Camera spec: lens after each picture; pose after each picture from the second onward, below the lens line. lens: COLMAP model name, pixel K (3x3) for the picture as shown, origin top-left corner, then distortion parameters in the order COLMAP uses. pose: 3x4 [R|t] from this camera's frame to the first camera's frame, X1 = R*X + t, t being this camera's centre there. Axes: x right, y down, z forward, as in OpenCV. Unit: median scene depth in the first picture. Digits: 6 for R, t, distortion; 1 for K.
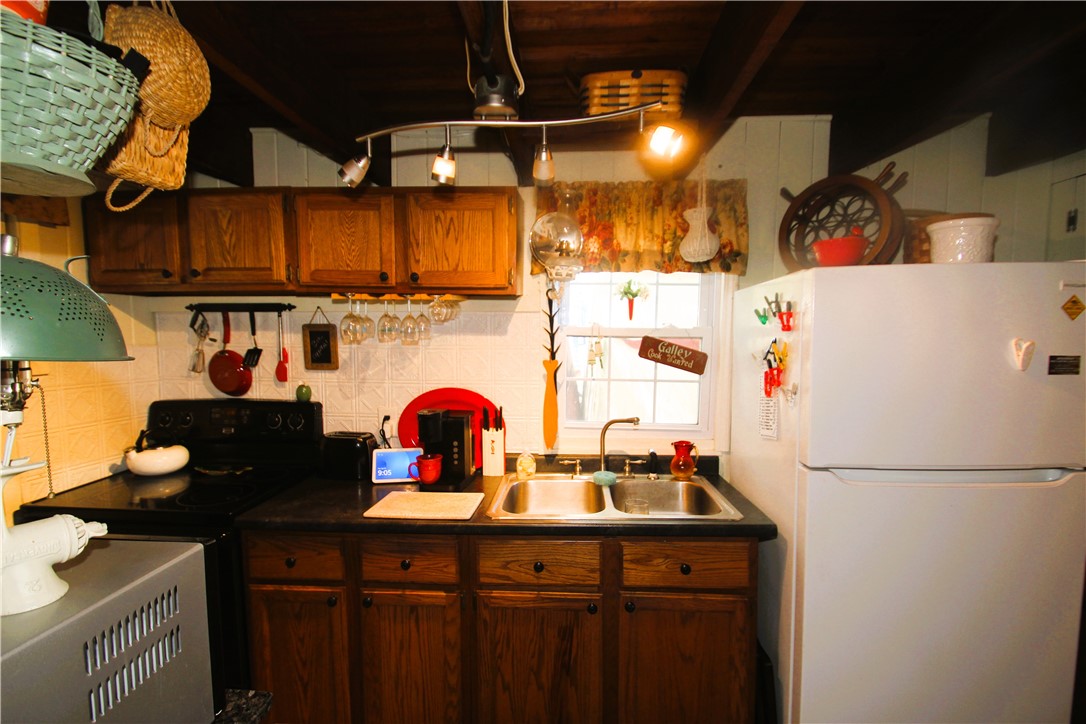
lens RADIAL K [[512.7, 0, 539.8], [0, 512.7, 378.6], [0, 0, 1]] dist [0.000298, -0.000278]
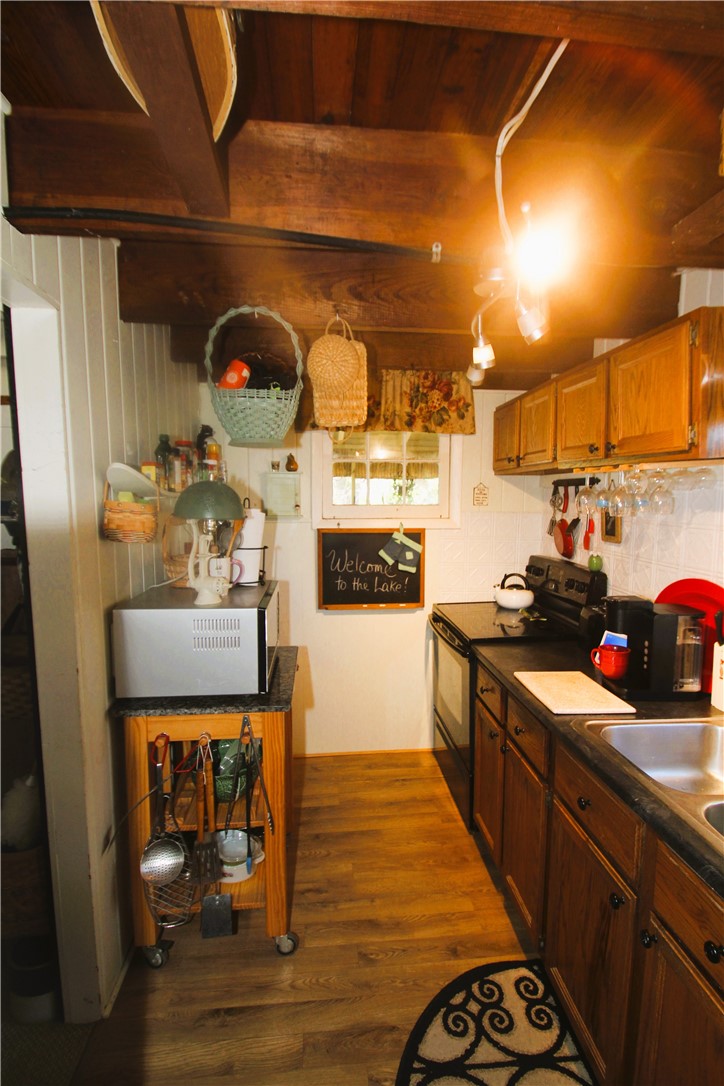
lens RADIAL K [[521.6, 0, 361.4], [0, 521.6, 556.3], [0, 0, 1]] dist [0.016835, -0.020712]
pose [[0.160824, 0.113926, -0.980386, 0.546221], [-0.089551, 0.990903, 0.100458, -0.053560], [0.982912, 0.071638, 0.169563, 0.378545]]
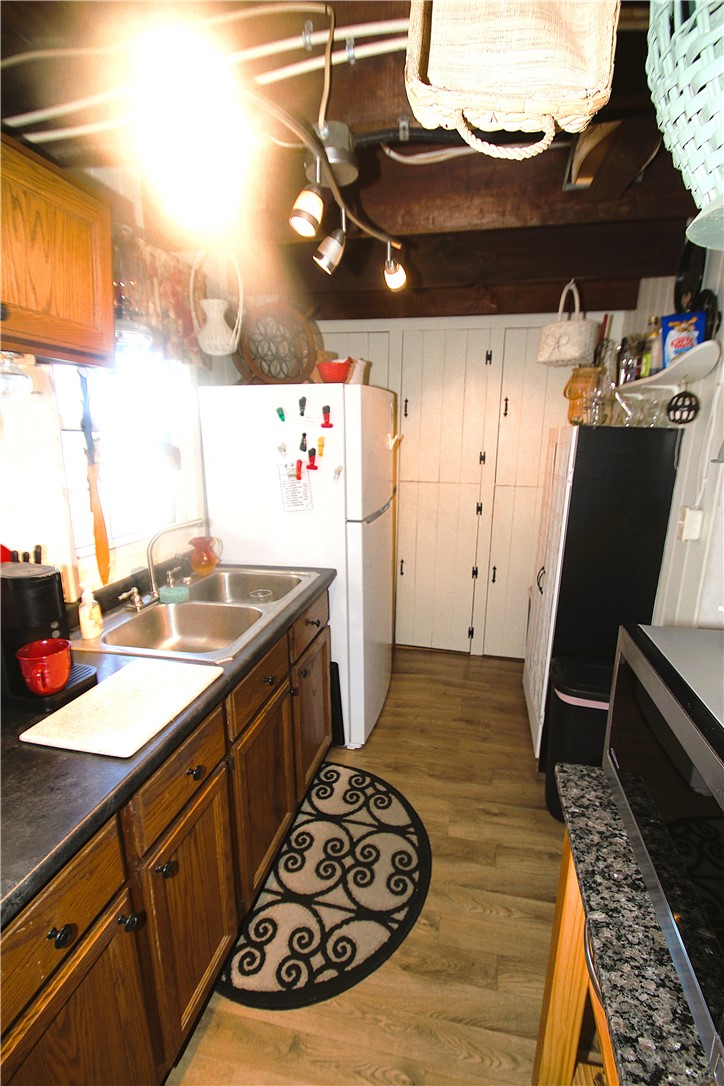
lens RADIAL K [[512.7, 0, 366.5], [0, 512.7, 565.6], [0, 0, 1]] dist [0.000298, -0.000278]
pose [[0.133099, -0.250289, 0.958979, -0.657168], [0.083356, 0.966986, 0.240810, -0.042192], [-0.987591, 0.047885, 0.149568, 0.516165]]
